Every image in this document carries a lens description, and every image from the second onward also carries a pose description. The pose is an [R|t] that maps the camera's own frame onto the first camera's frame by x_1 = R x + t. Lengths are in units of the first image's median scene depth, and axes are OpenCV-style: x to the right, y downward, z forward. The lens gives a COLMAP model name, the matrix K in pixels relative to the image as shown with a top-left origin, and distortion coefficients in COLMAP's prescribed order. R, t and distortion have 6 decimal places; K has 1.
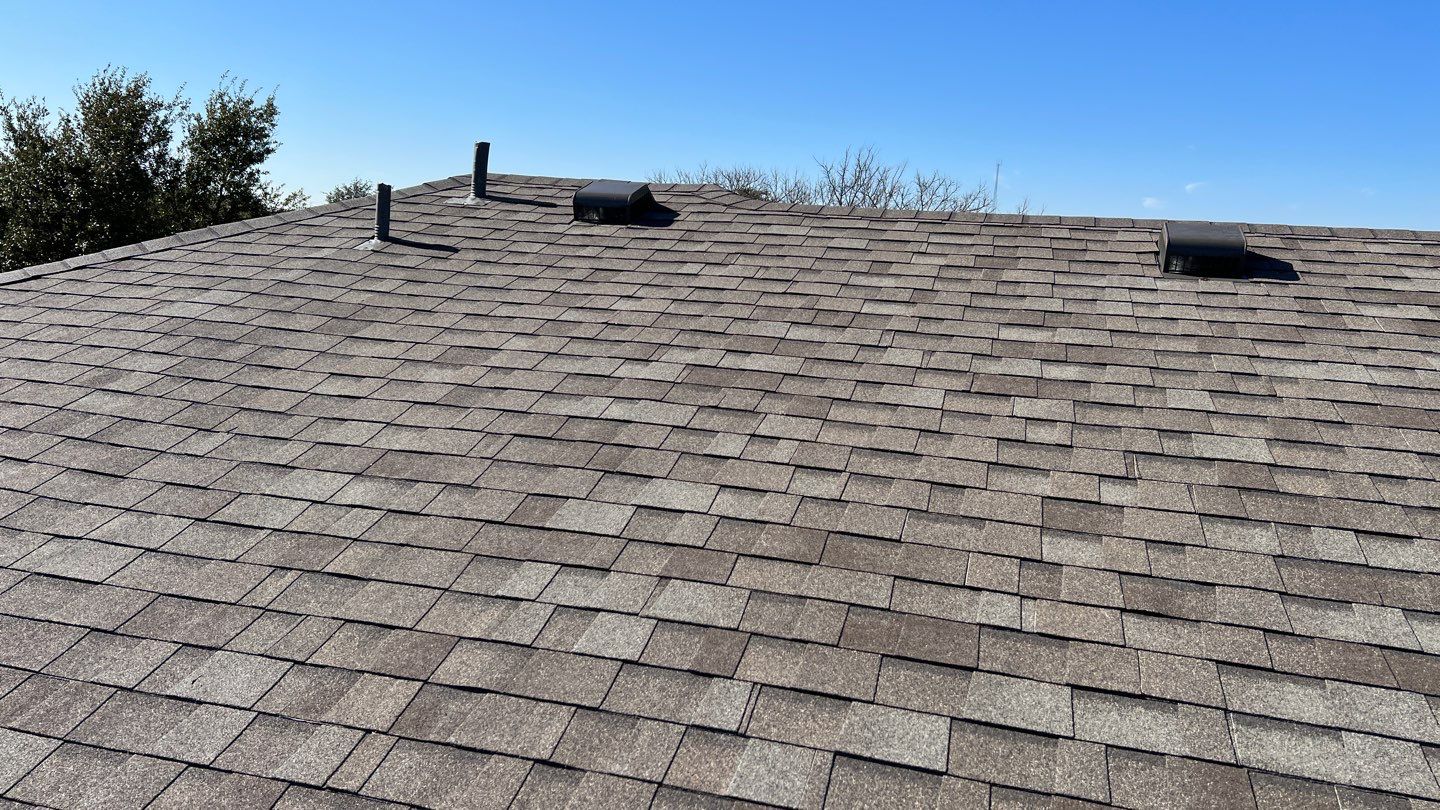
lens RADIAL K [[1094.2, 0, 710.3], [0, 1094.2, 403.5], [0, 0, 1]] dist [0.060734, -0.072350]
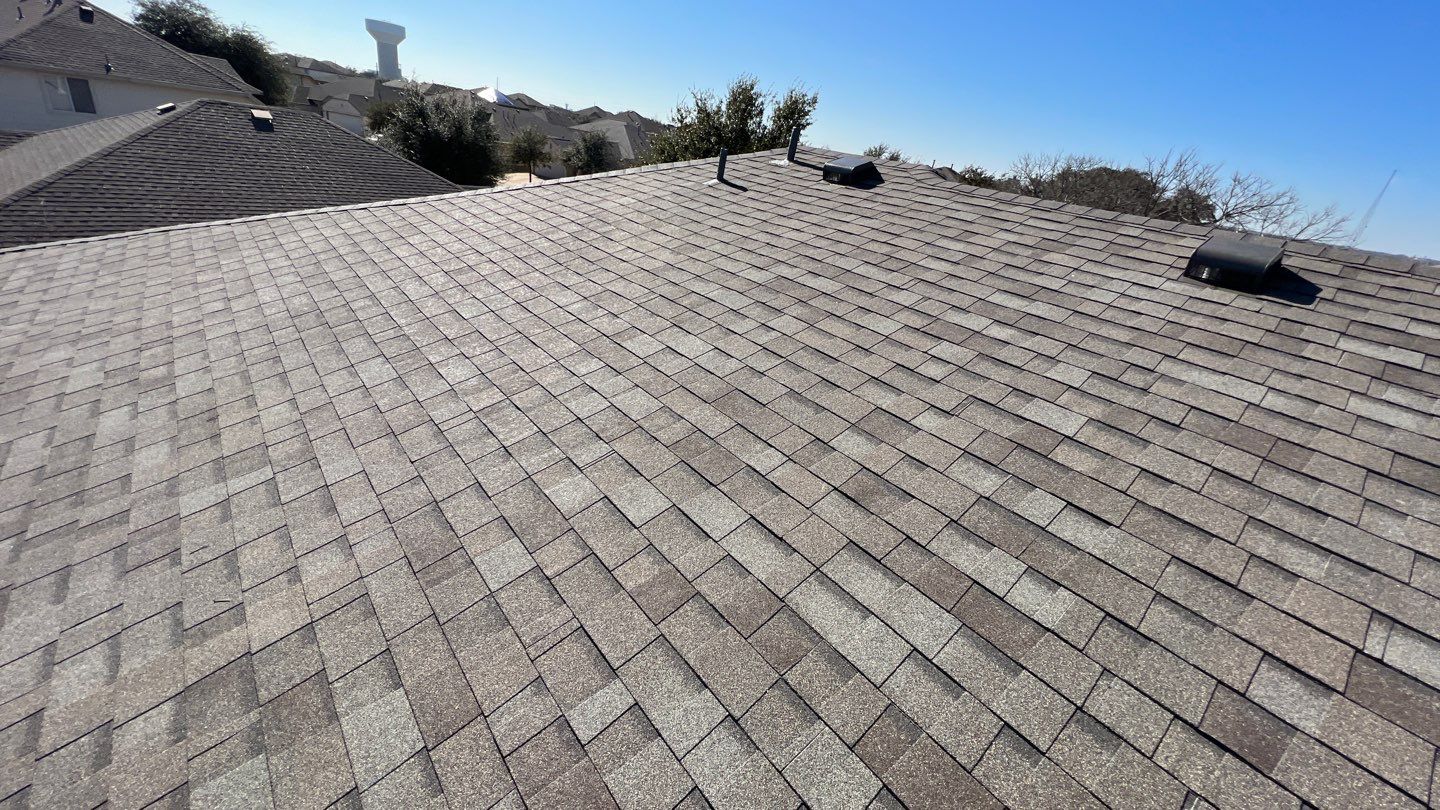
lens RADIAL K [[574.1, 0, 720.0], [0, 574.1, 405.0], [0, 0, 1]] dist [-0.002349, 0.001100]
pose [[0.822729, 0.299738, -0.482986, 0.346391], [-0.182946, 0.944093, 0.274263, -0.064618], [0.538190, -0.137284, 0.831568, 0.159042]]
